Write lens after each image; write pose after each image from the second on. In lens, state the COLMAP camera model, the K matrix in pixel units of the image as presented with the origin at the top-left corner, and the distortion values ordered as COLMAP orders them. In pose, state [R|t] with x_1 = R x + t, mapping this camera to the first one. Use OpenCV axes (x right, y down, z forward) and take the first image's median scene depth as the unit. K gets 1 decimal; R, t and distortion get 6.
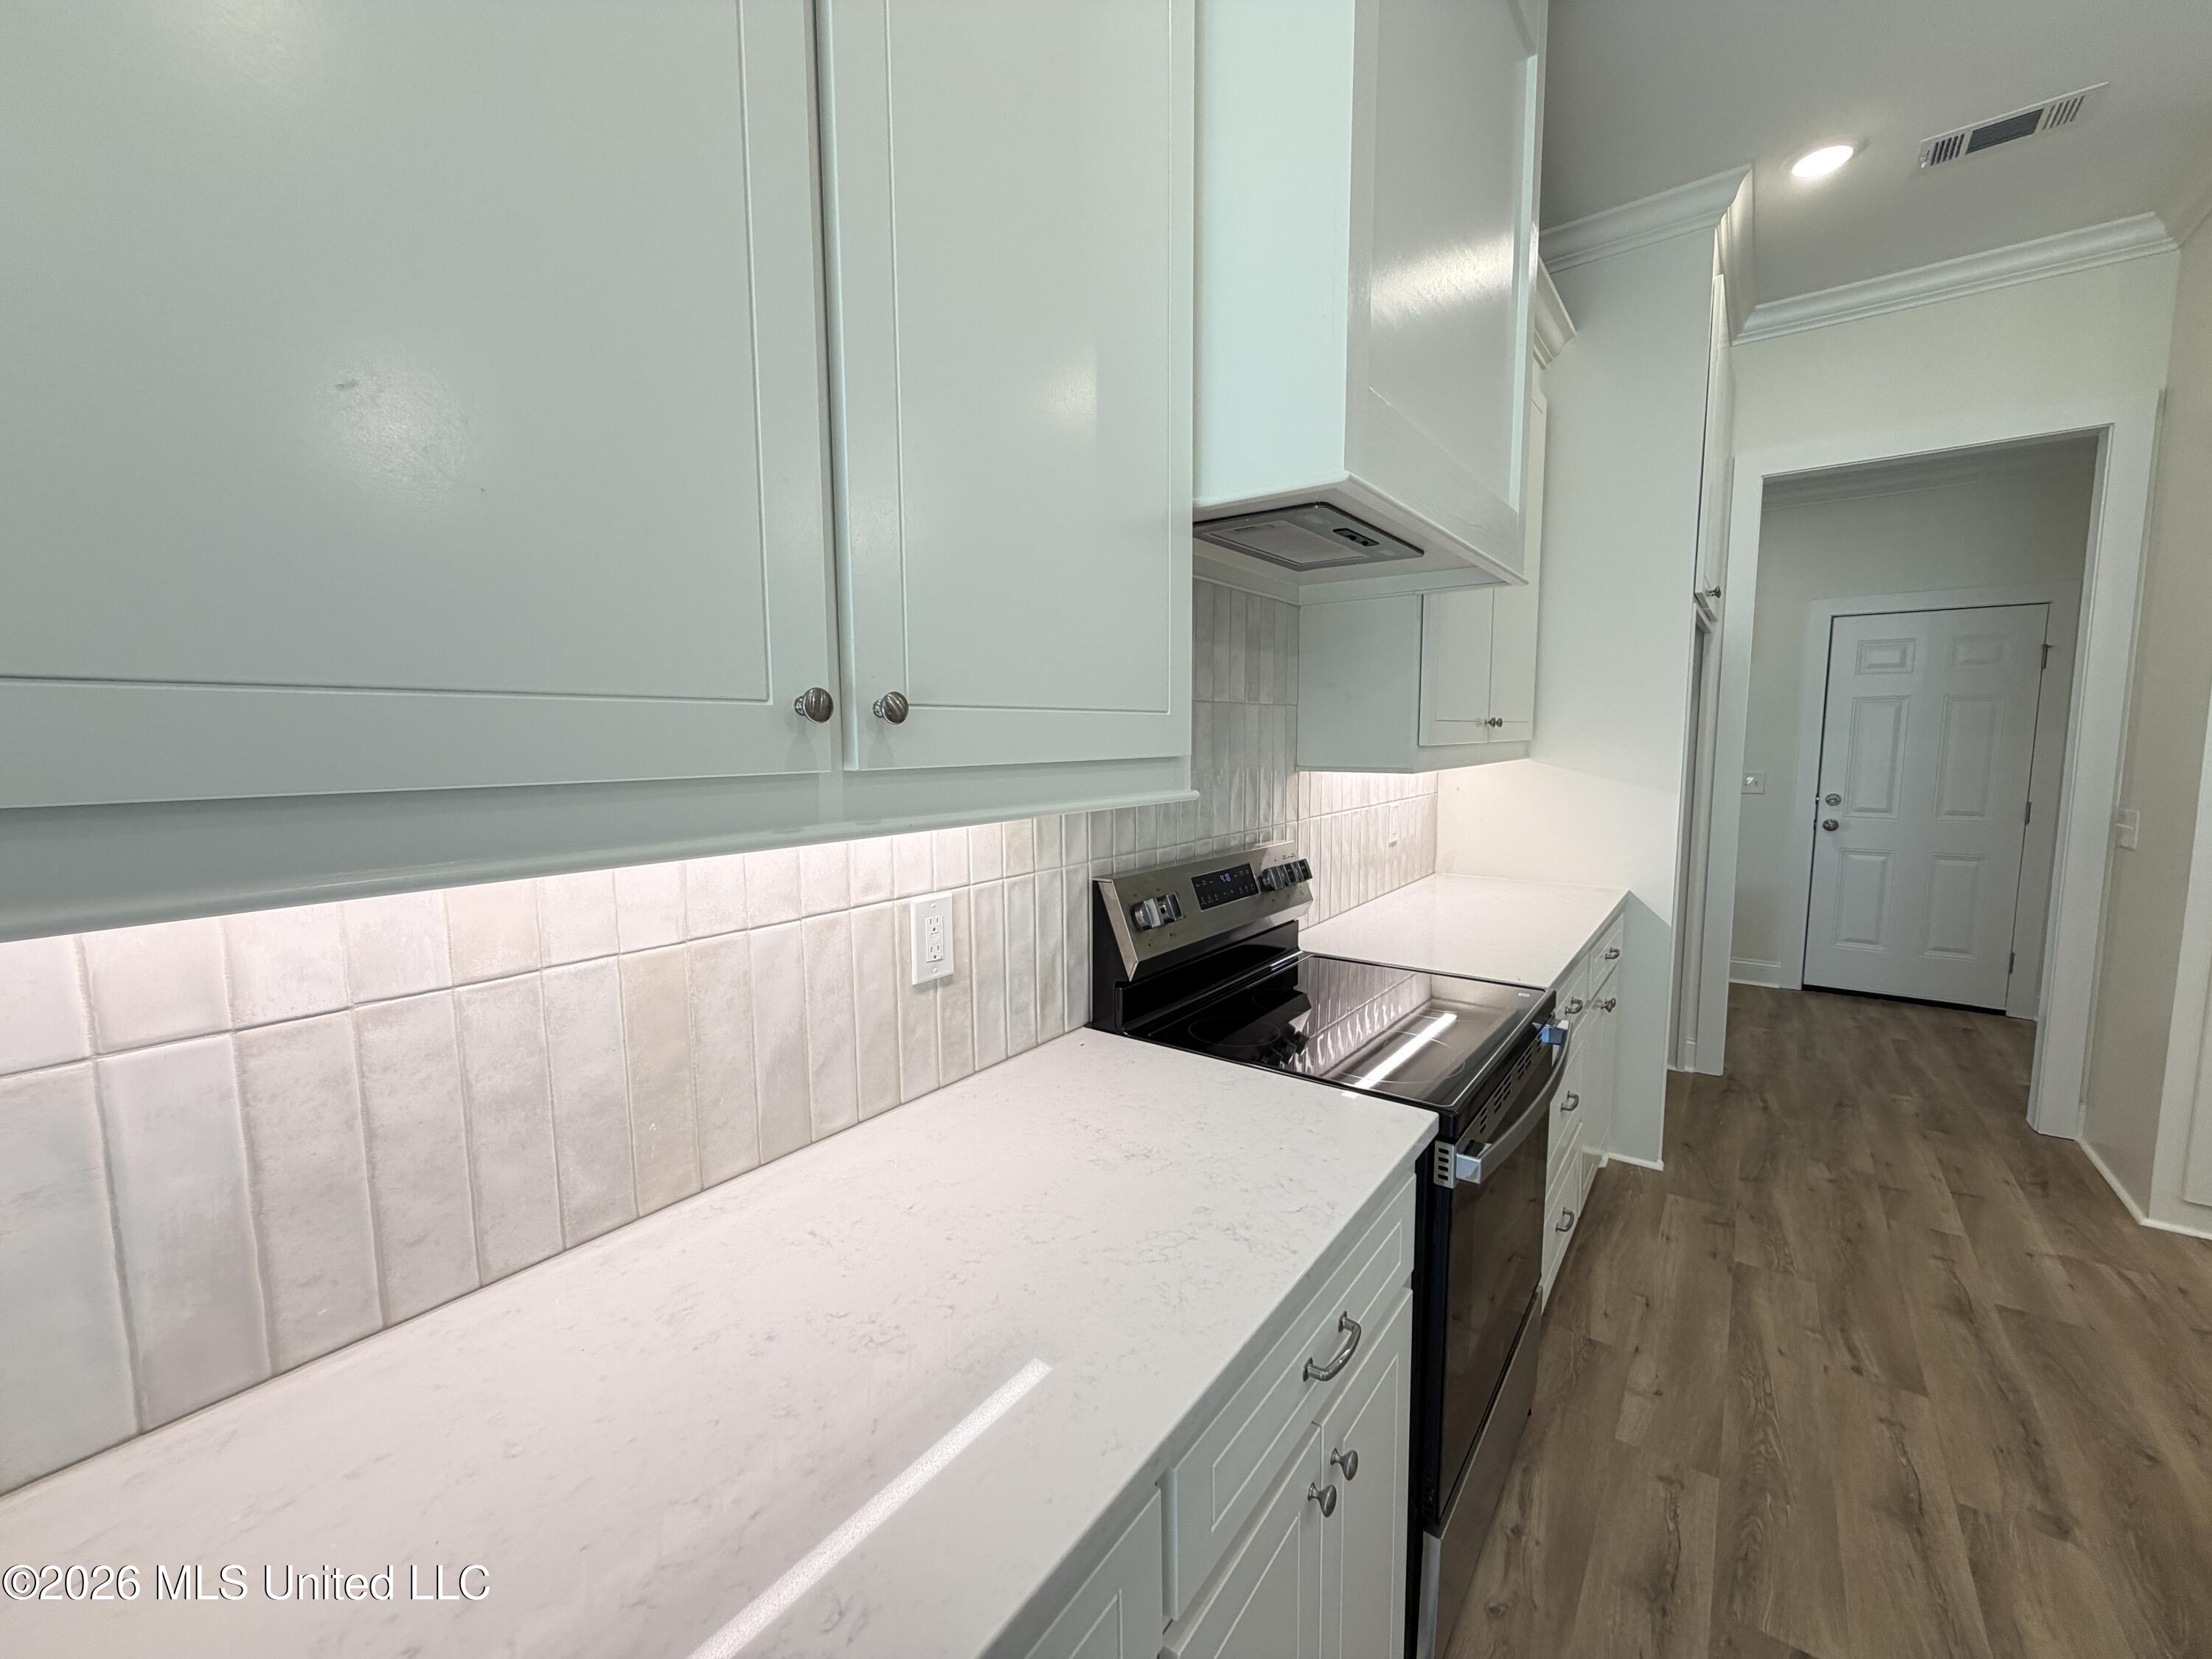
lens RADIAL K [[882.5, 0, 1098.3], [0, 882.5, 828.3], [0, 0, 1]] dist [-0.001918, 0.000660]
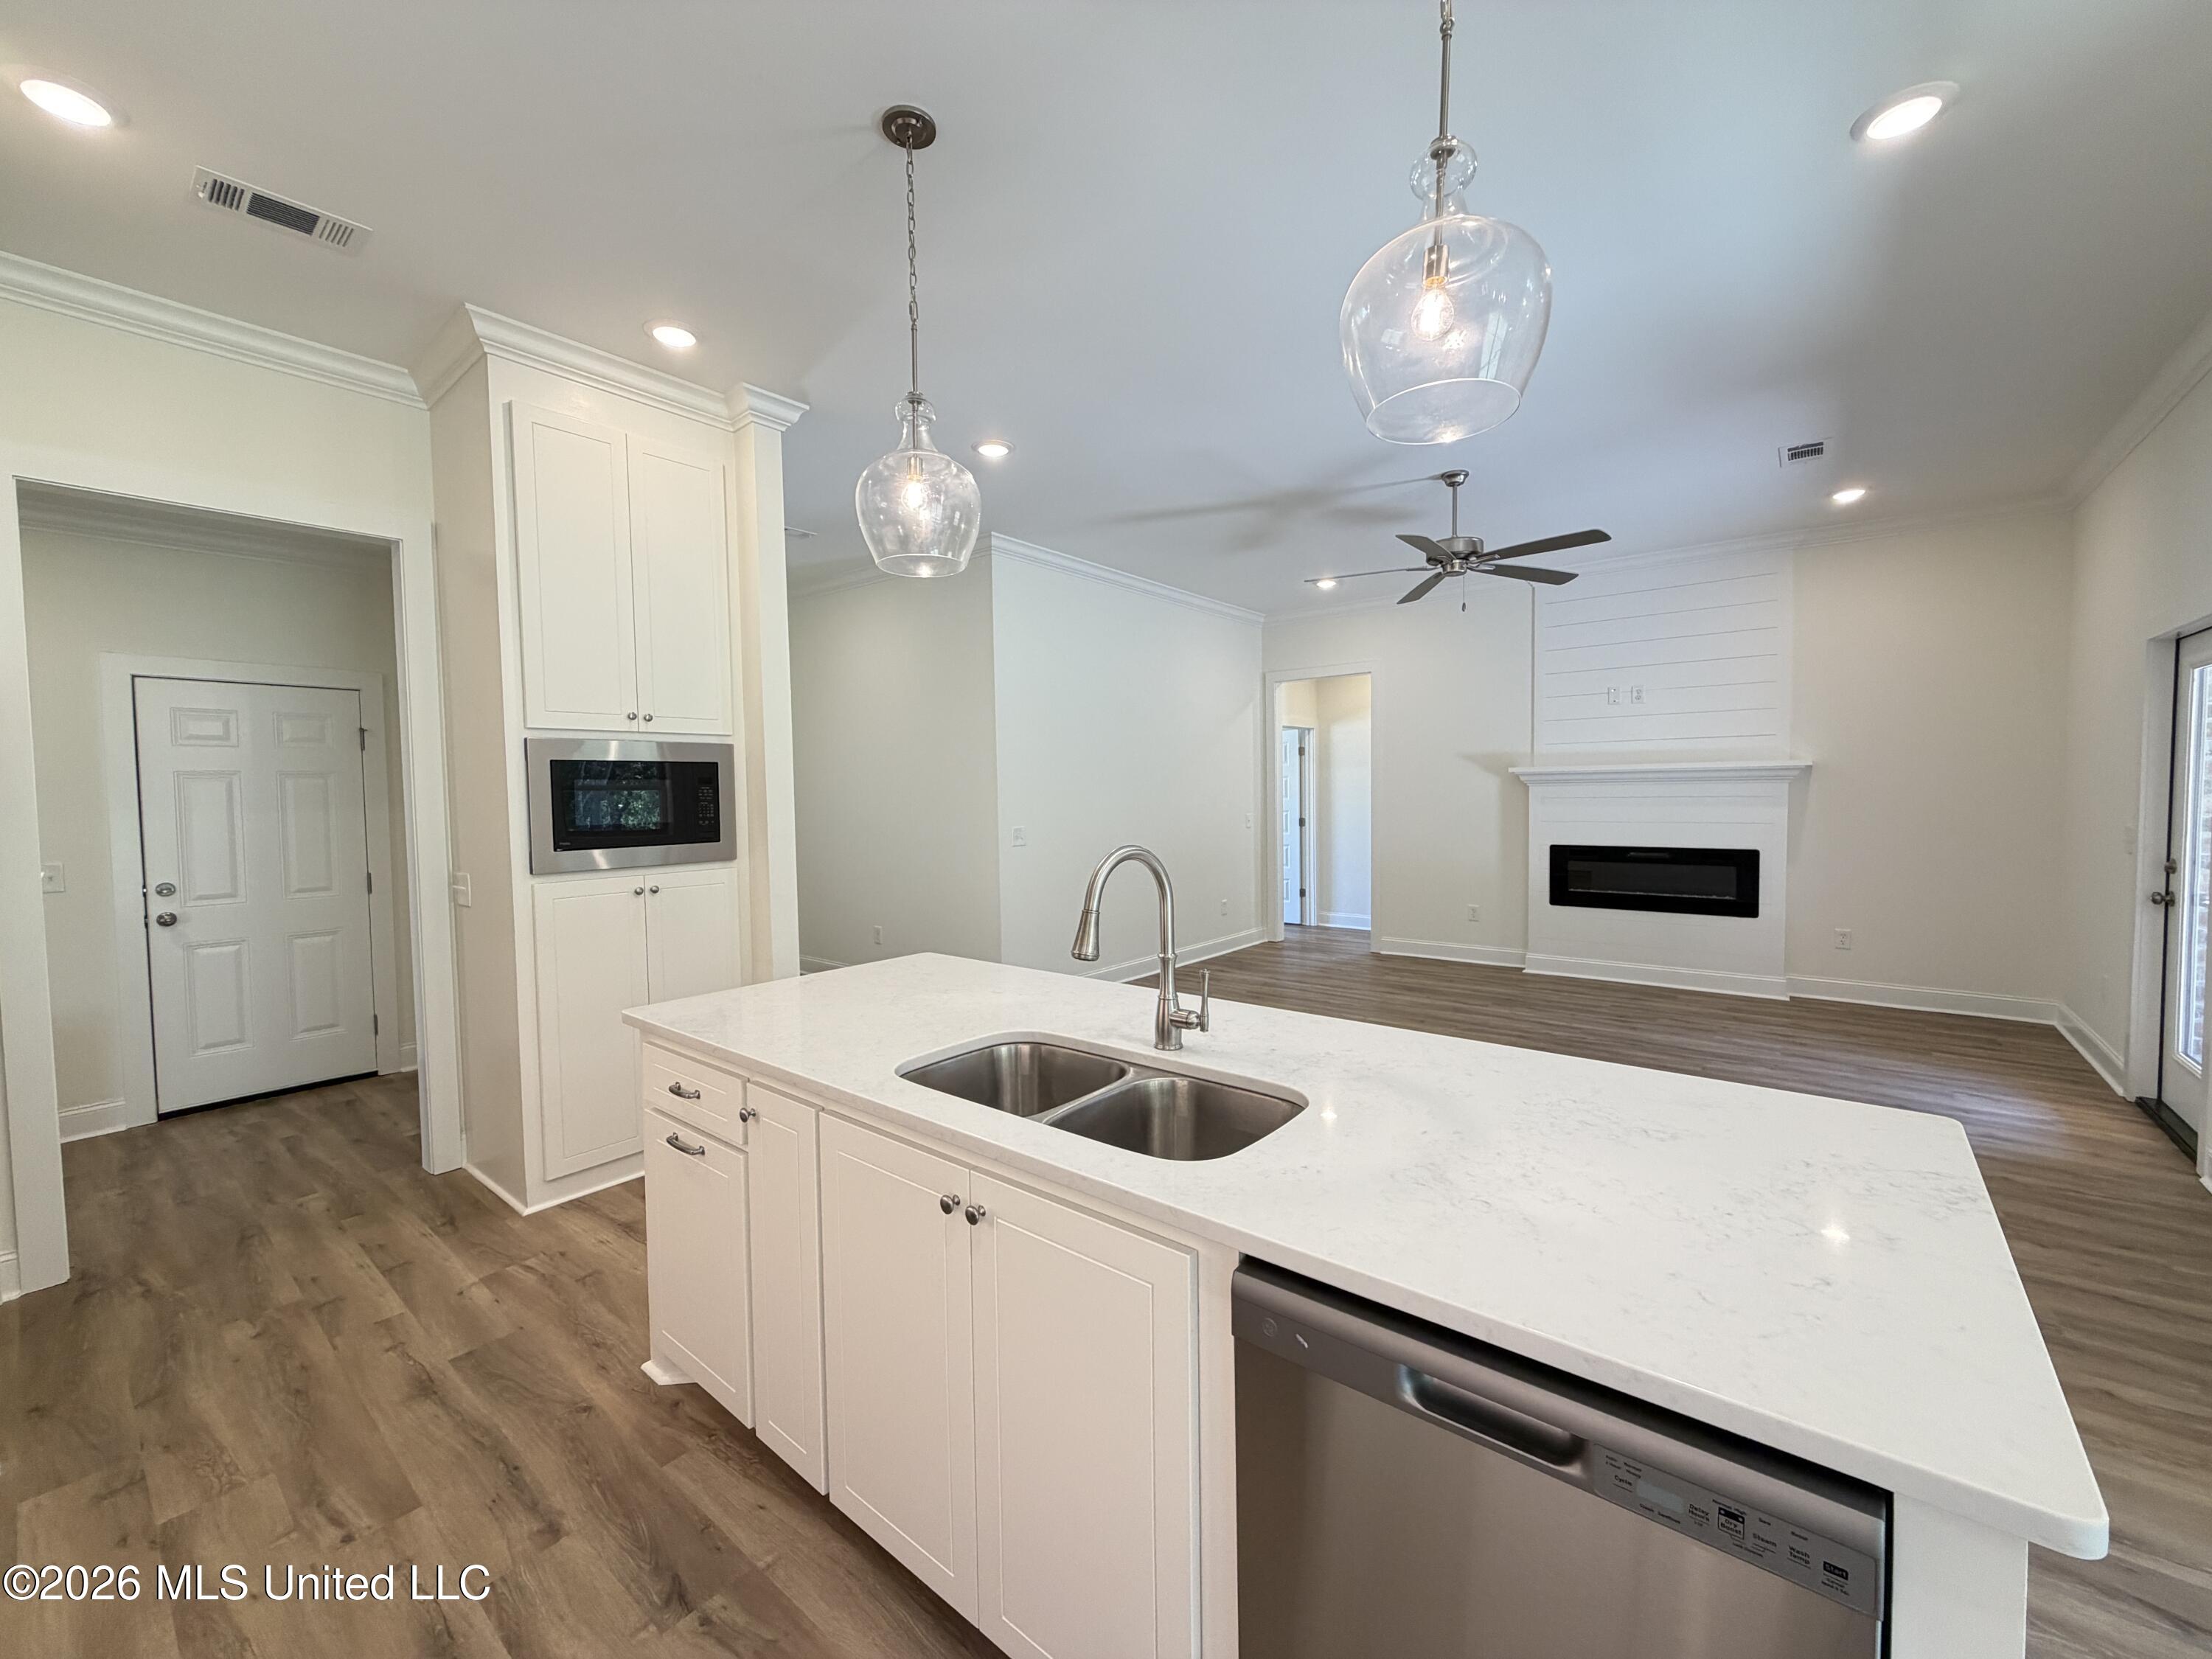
lens RADIAL K [[882.5, 0, 1094.8], [0, 882.5, 828.6], [0, 0, 1]] dist [-0.001918, 0.000660]
pose [[0.041100, -0.033896, 0.998580, 0.042154], [0.120794, 0.992262, 0.028710, -0.014415], [-0.991826, 0.119442, 0.044876, 0.130845]]
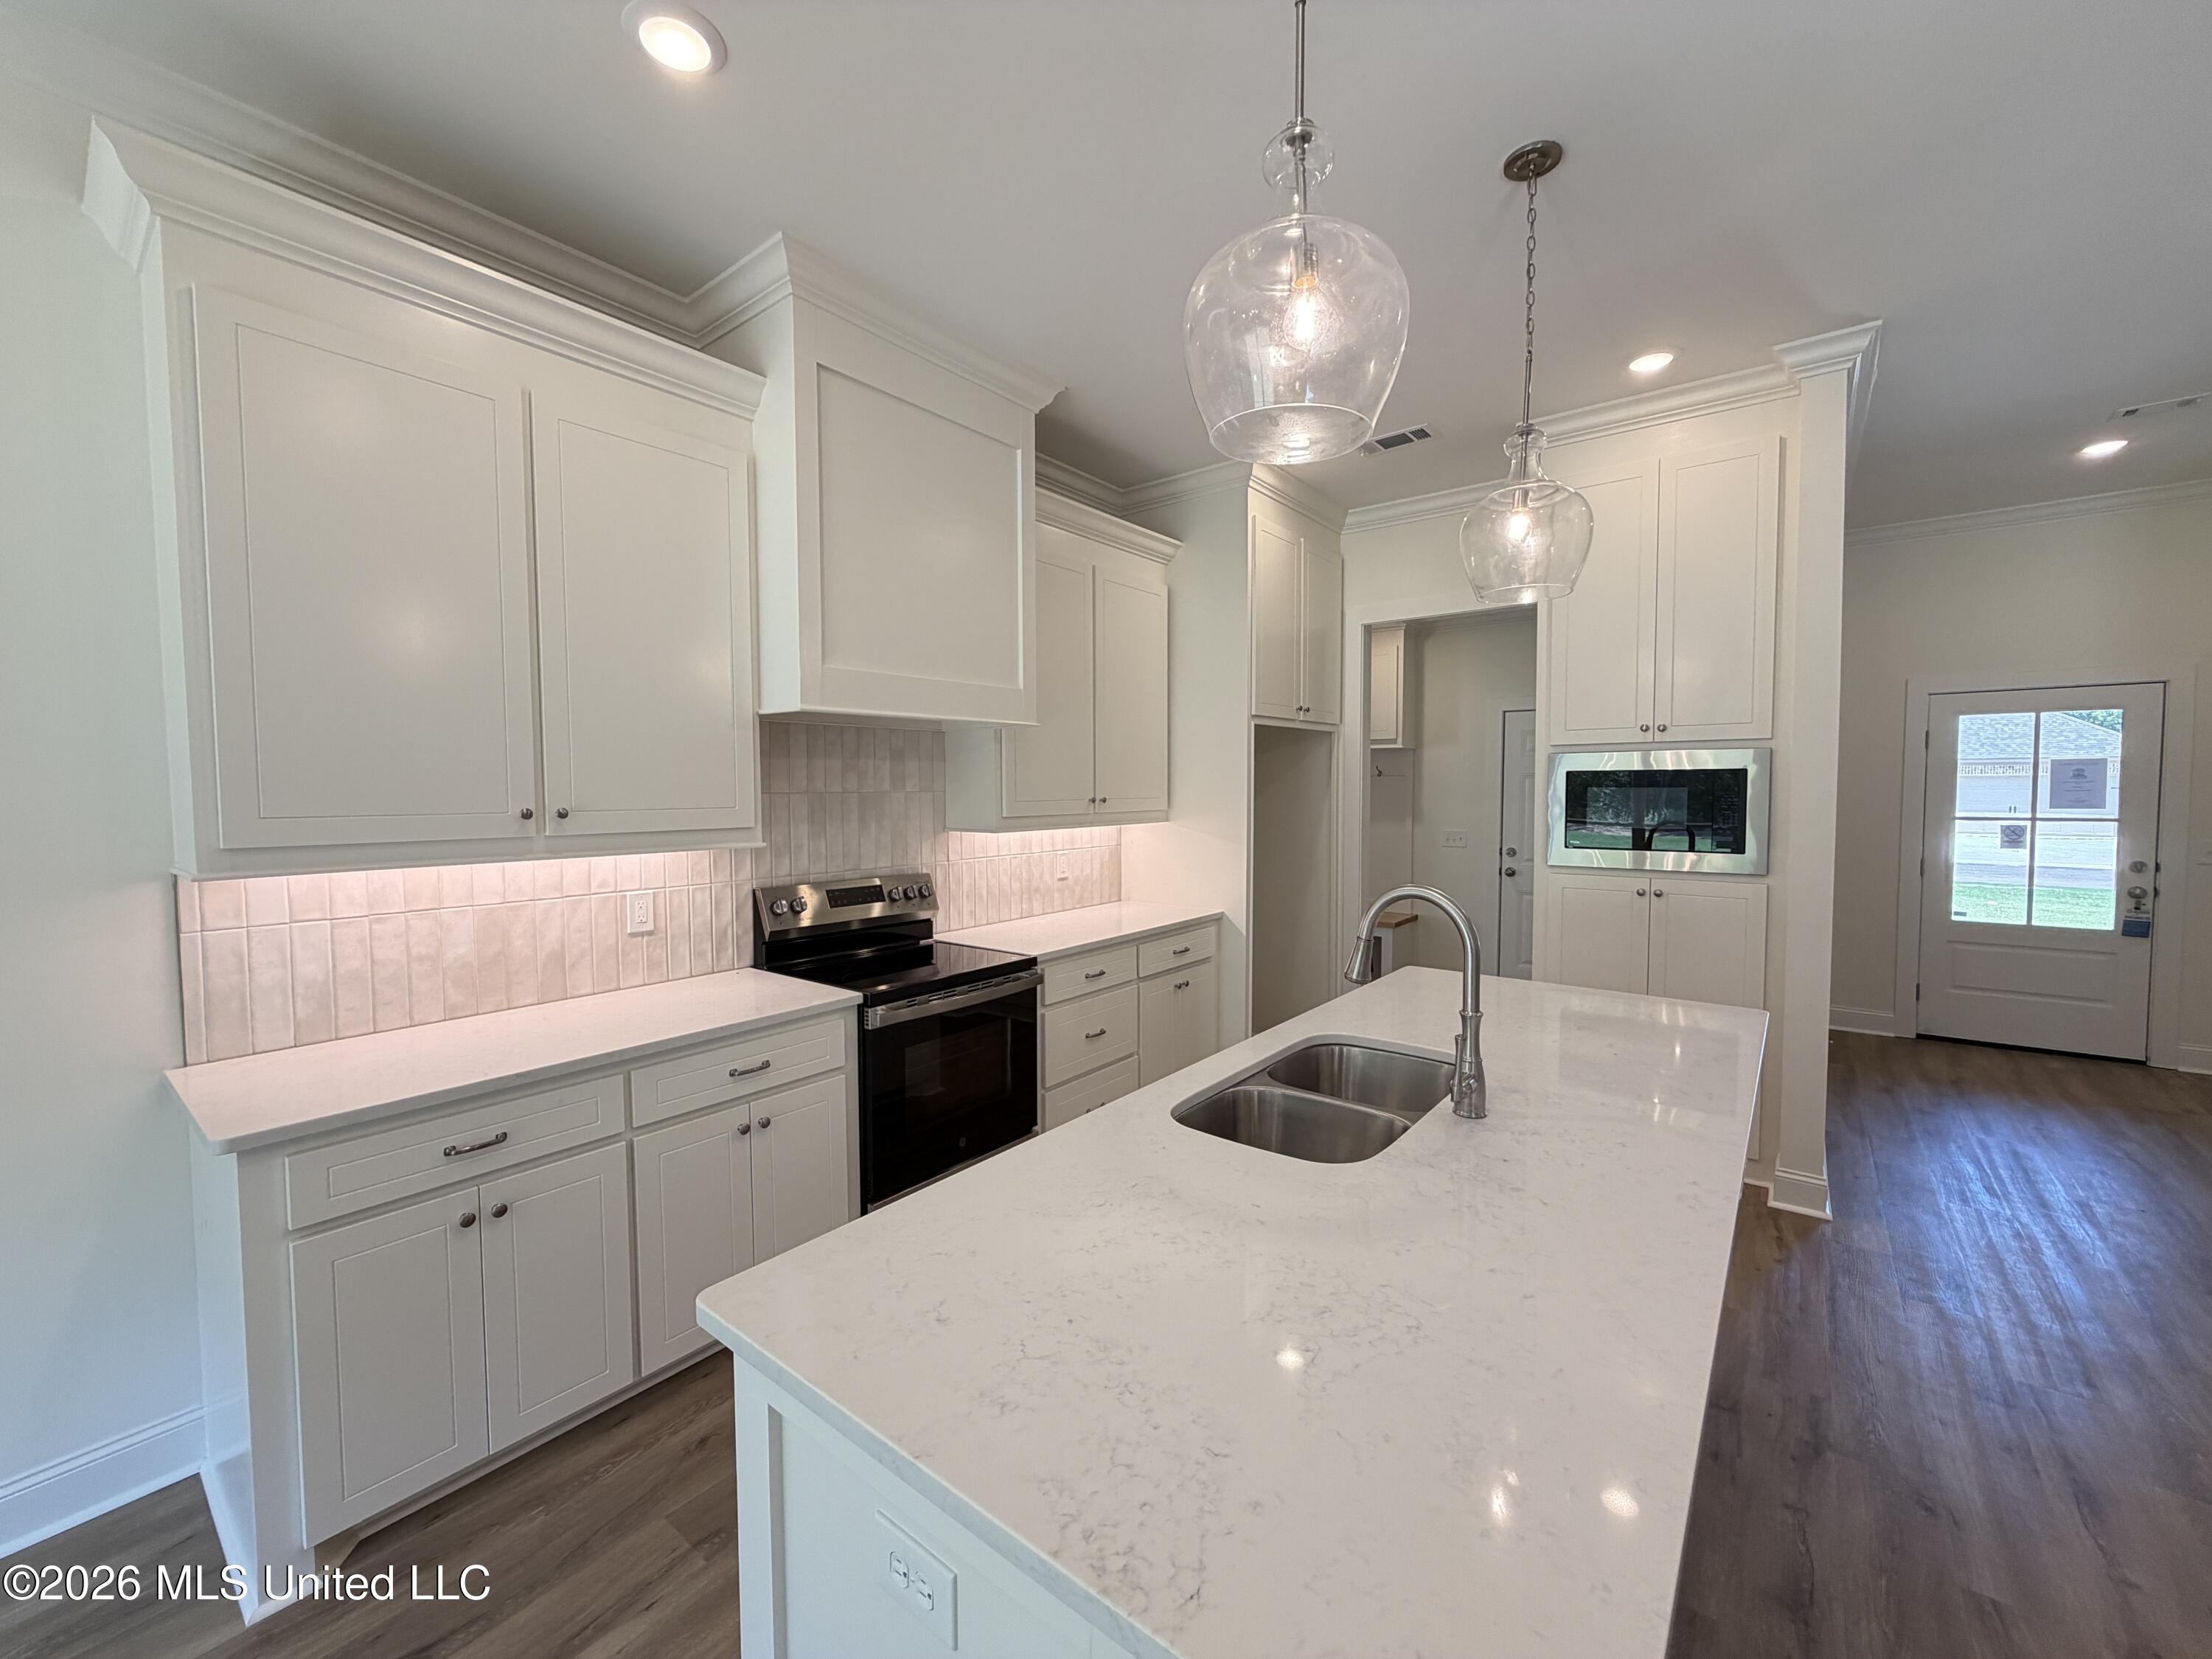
lens RADIAL K [[882.5, 0, 1099.7], [0, 882.5, 828.6], [0, 0, 1]] dist [-0.001918, 0.000660]
pose [[0.999748, 0.005893, -0.021682, 0.553331], [-0.007103, 0.998396, -0.056165, 0.021067], [0.021316, 0.056305, 0.998186, -0.635753]]
